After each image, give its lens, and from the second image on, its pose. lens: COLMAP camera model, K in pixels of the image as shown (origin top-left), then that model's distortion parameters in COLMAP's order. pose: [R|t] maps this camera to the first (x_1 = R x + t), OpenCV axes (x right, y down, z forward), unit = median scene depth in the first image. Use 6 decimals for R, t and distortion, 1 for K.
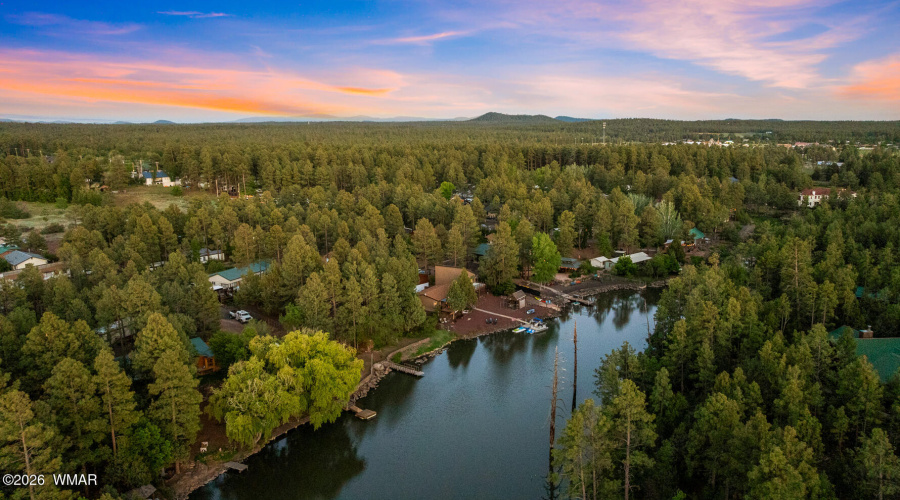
lens RADIAL K [[493.9, 0, 453.3], [0, 493.9, 249.3], [0, 0, 1]] dist [0.001661, -0.000100]
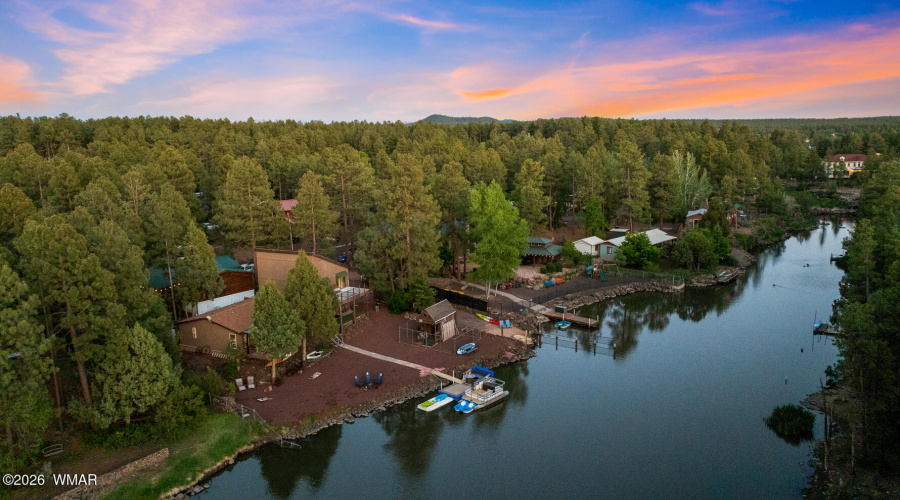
lens RADIAL K [[493.9, 0, 453.3], [0, 493.9, 249.3], [0, 0, 1]] dist [0.001661, -0.000100]
pose [[0.994510, -0.019767, 0.102753, 0.093709], [0.021772, 0.999593, -0.018433, 0.042545], [-0.102347, 0.020569, 0.994536, 0.519979]]
